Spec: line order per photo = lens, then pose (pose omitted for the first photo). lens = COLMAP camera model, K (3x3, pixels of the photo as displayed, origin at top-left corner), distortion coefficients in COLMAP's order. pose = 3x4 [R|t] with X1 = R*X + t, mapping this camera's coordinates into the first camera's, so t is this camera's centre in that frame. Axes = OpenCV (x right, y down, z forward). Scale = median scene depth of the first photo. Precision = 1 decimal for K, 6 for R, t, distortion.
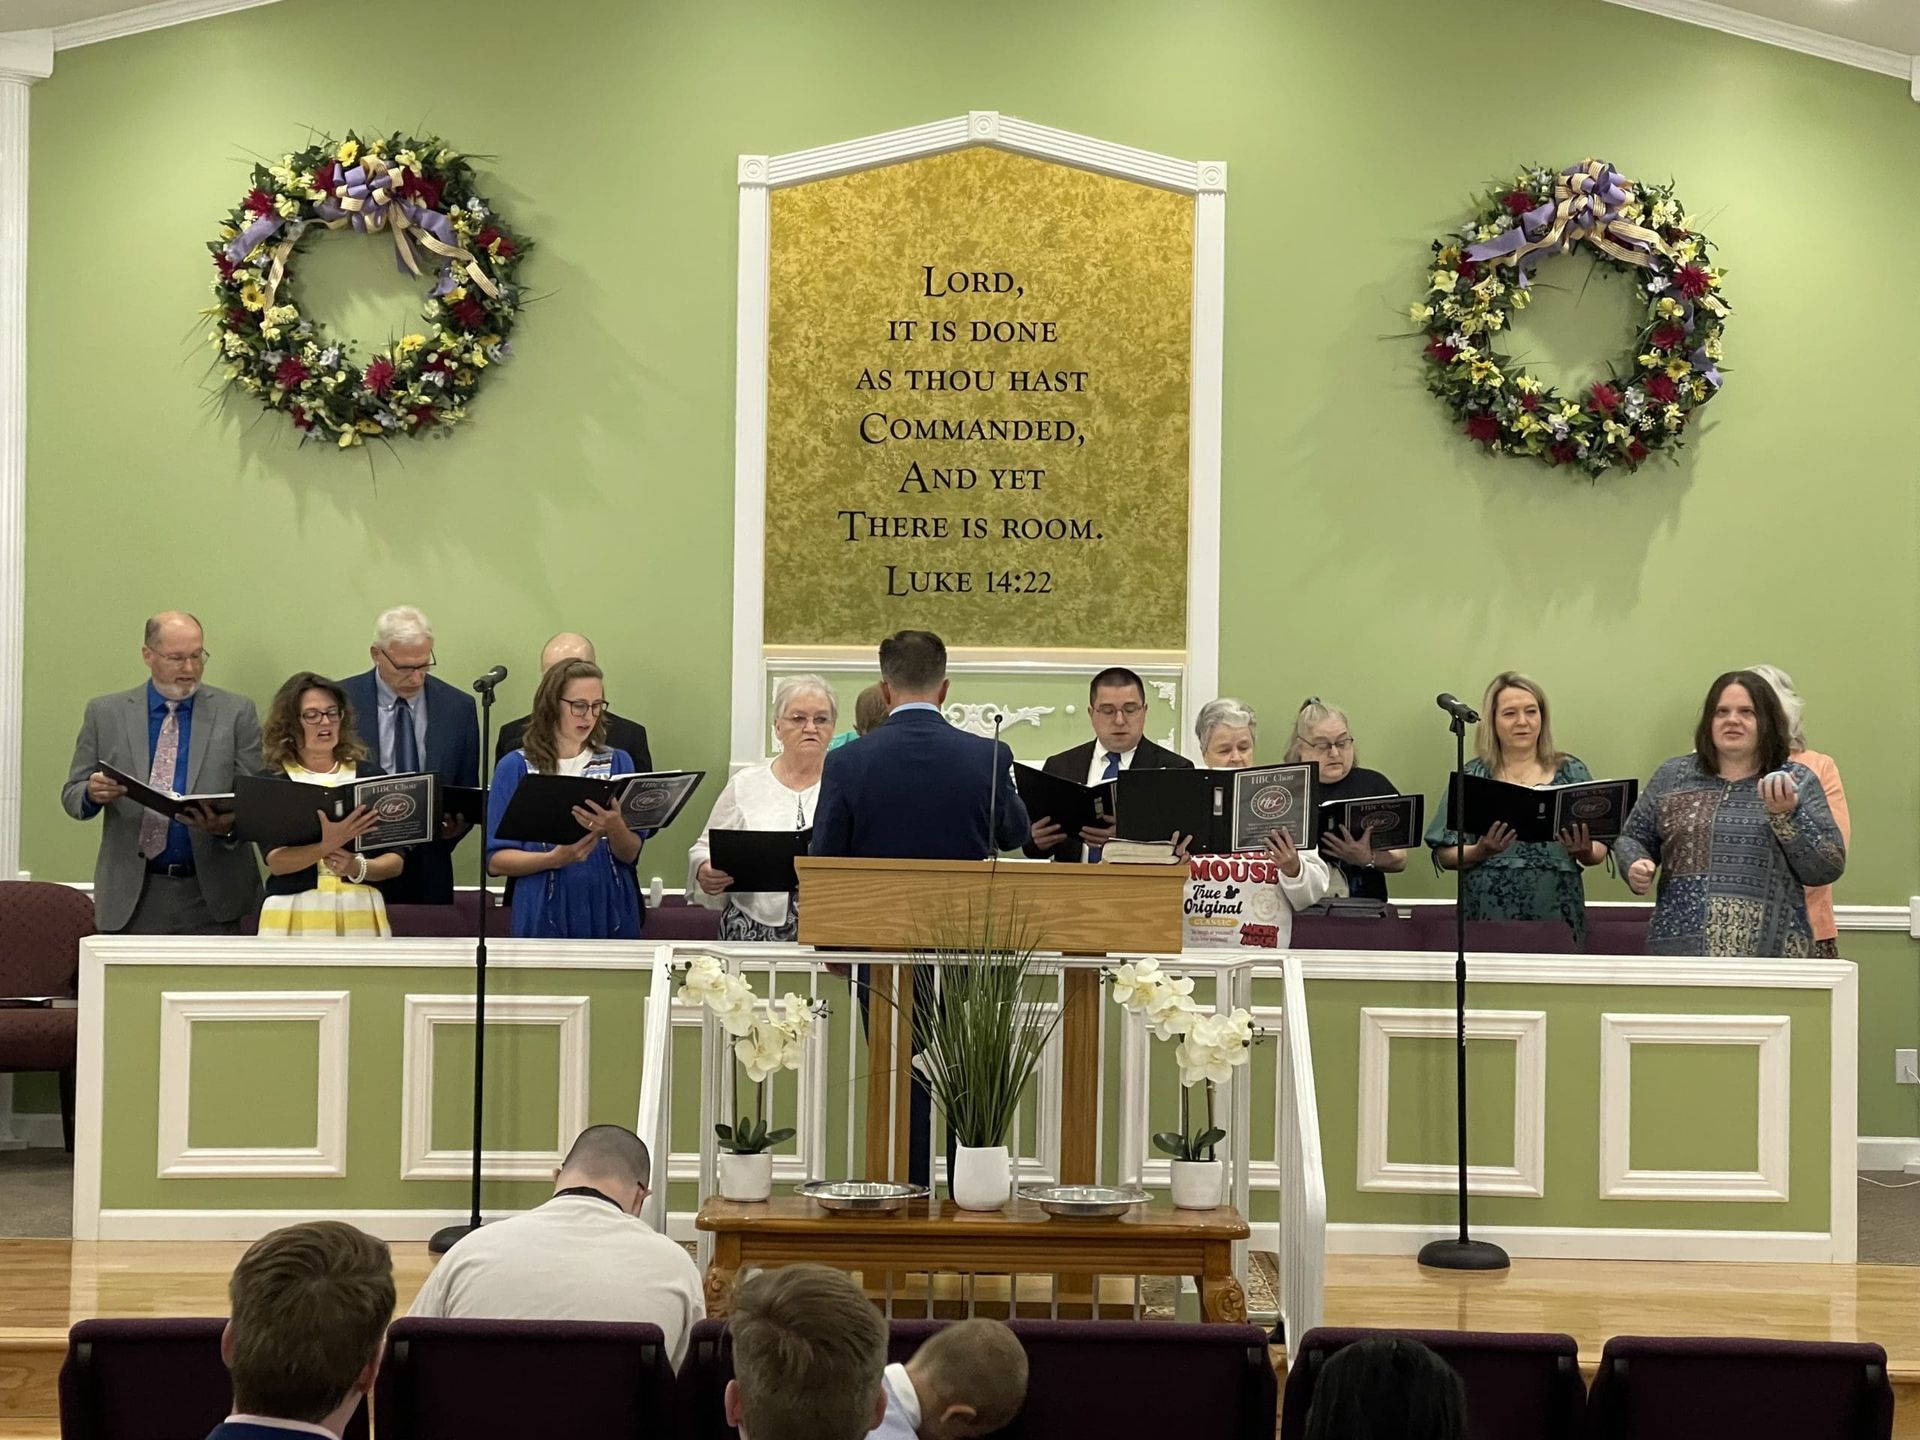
lens RADIAL K [[3493.7, 0, 960.0], [0, 3493.7, 720.0], [0, 0, 1]] dist [0.028556, 2.113059]
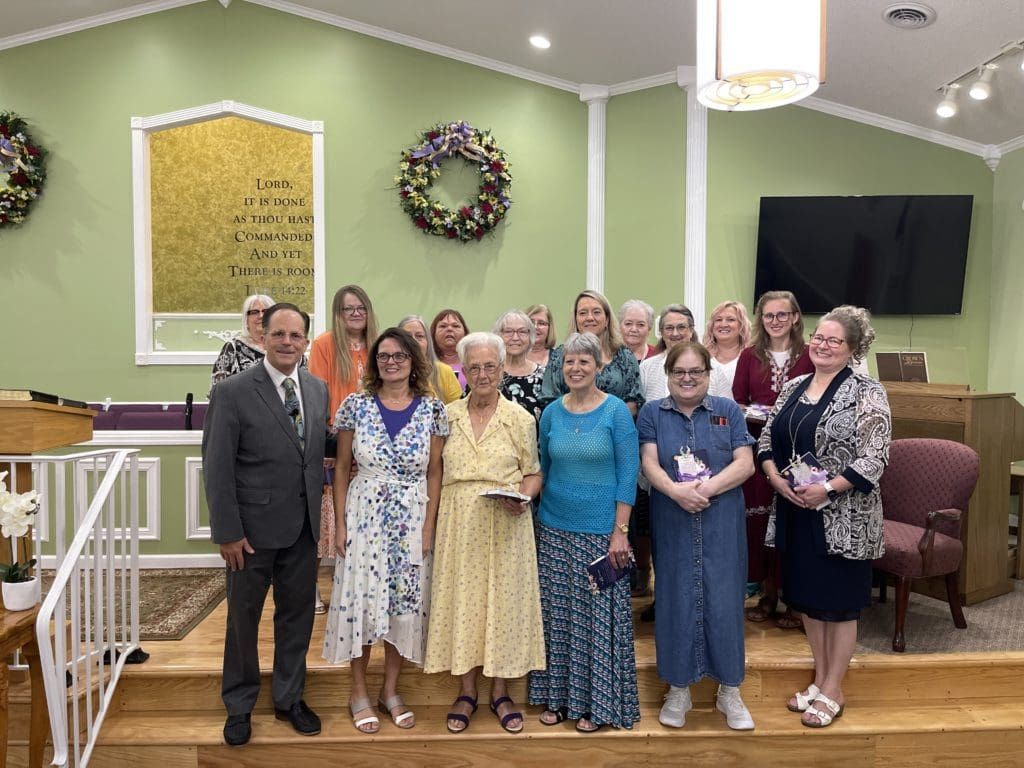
lens RADIAL K [[748.6, 0, 512.0], [0, 748.6, 384.0], [0, 0, 1]] dist [0.050249, -0.082131]
pose [[0.998943, -0.012473, 0.044235, 0.188044], [0.010510, 0.998961, 0.044338, 0.012649], [-0.044742, -0.043826, 0.998037, 0.423518]]
